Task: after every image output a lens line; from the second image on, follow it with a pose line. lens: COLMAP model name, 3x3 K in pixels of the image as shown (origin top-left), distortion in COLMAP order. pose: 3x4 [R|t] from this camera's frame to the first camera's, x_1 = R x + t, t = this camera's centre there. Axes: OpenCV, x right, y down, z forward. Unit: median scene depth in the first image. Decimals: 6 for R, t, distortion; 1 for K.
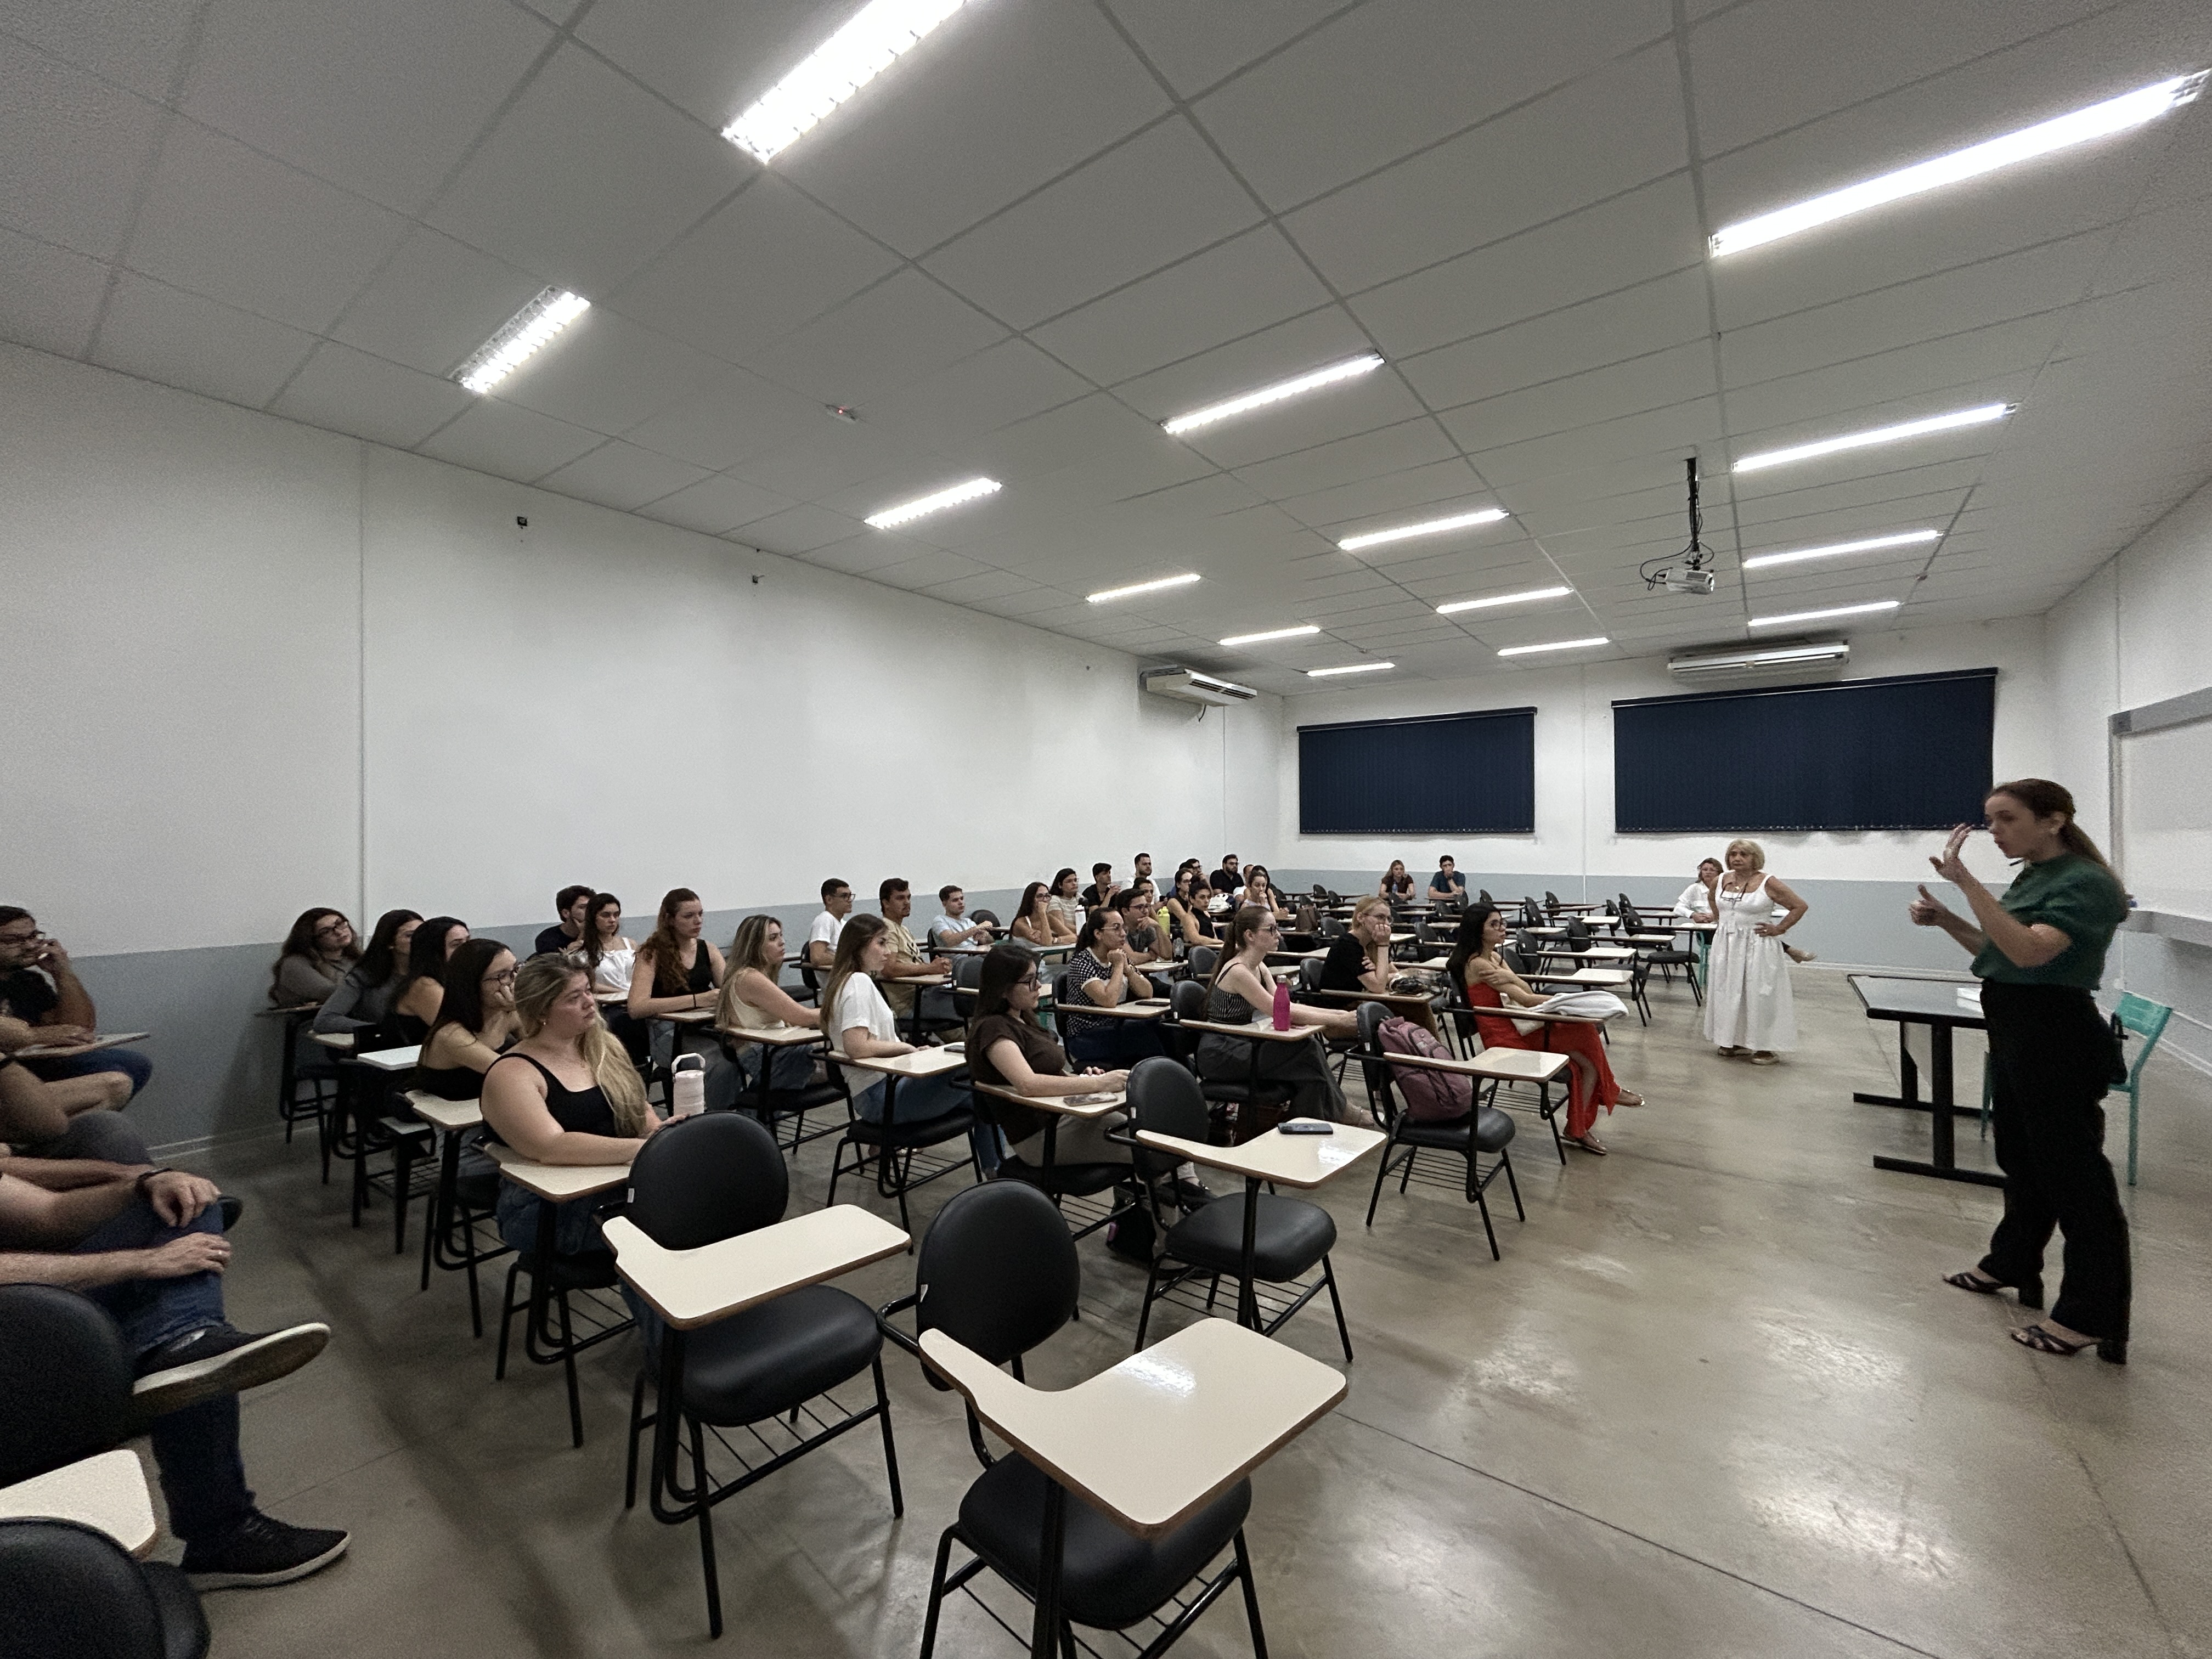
lens RADIAL K [[893.3, 0, 1107.7], [0, 893.3, 834.9], [0, 0, 1]] dist [-0.000386, 0.000151]
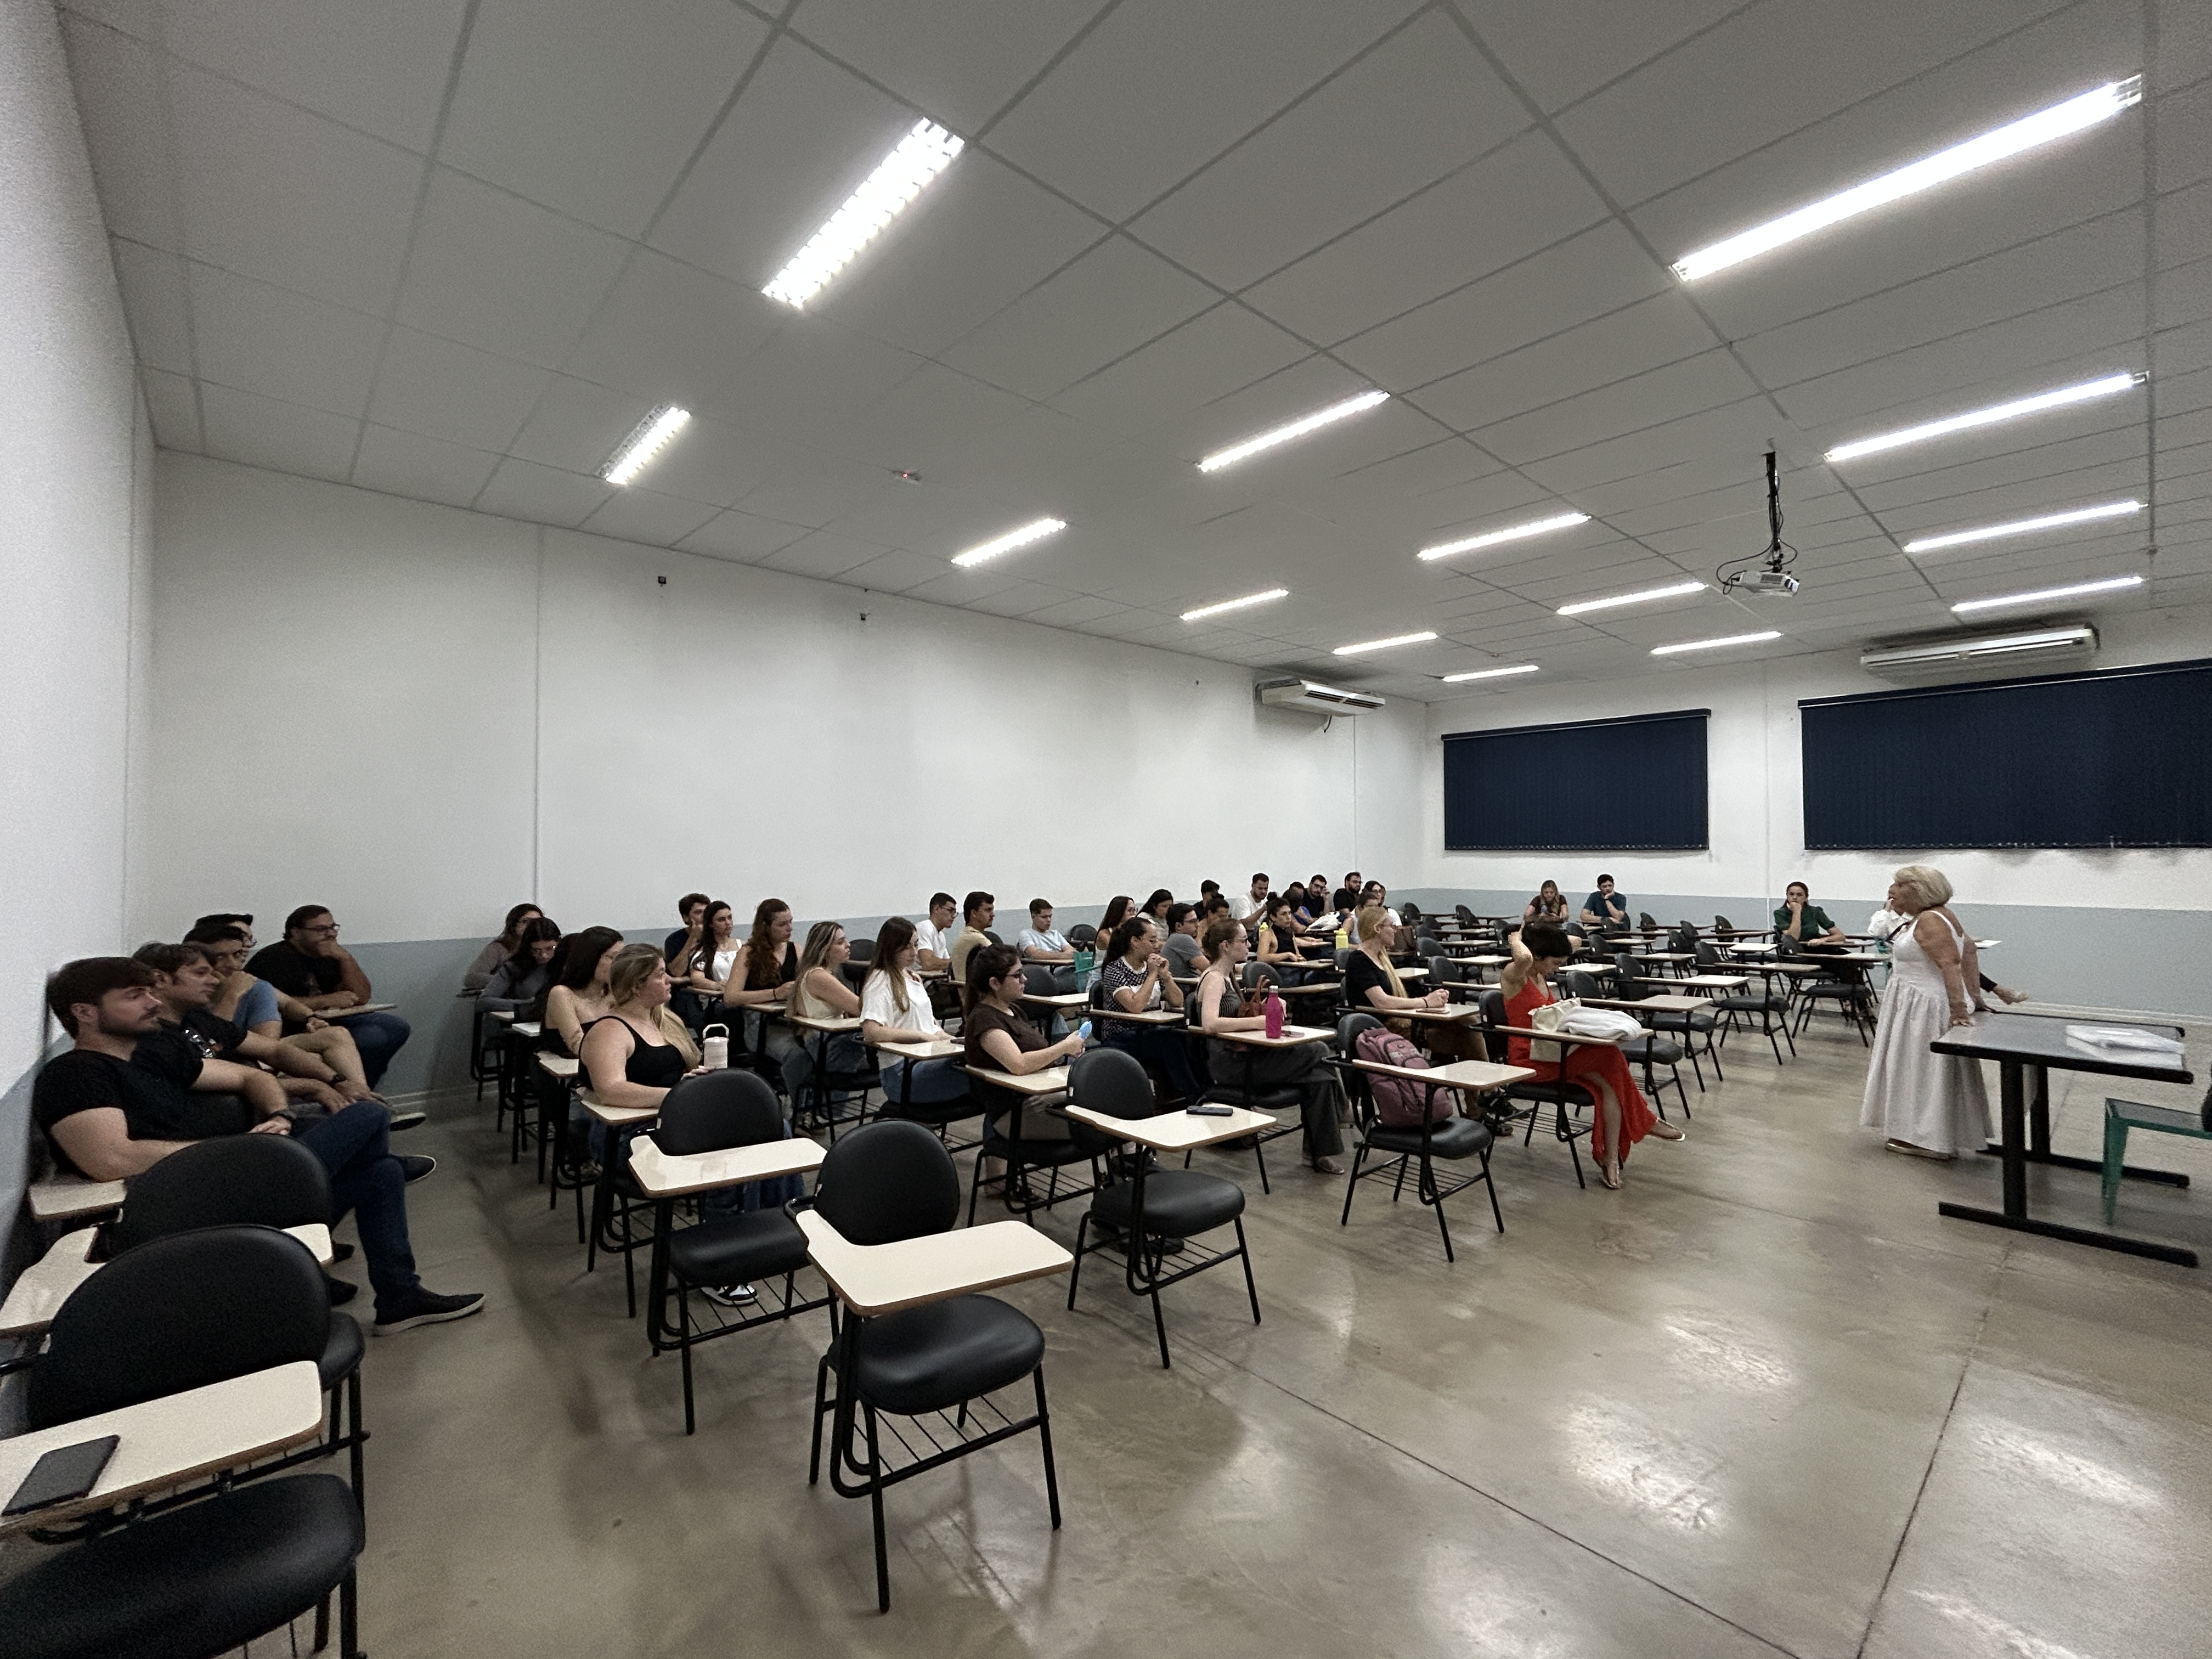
lens RADIAL K [[956.0, 0, 1105.8], [0, 956.0, 836.6], [0, 0, 1]] dist [0.001196, -0.000832]
pose [[0.981479, -0.000368, -0.191568, 0.174253], [-0.002254, 0.999907, -0.013473, -0.003234], [0.191555, 0.013655, 0.981387, -0.124875]]
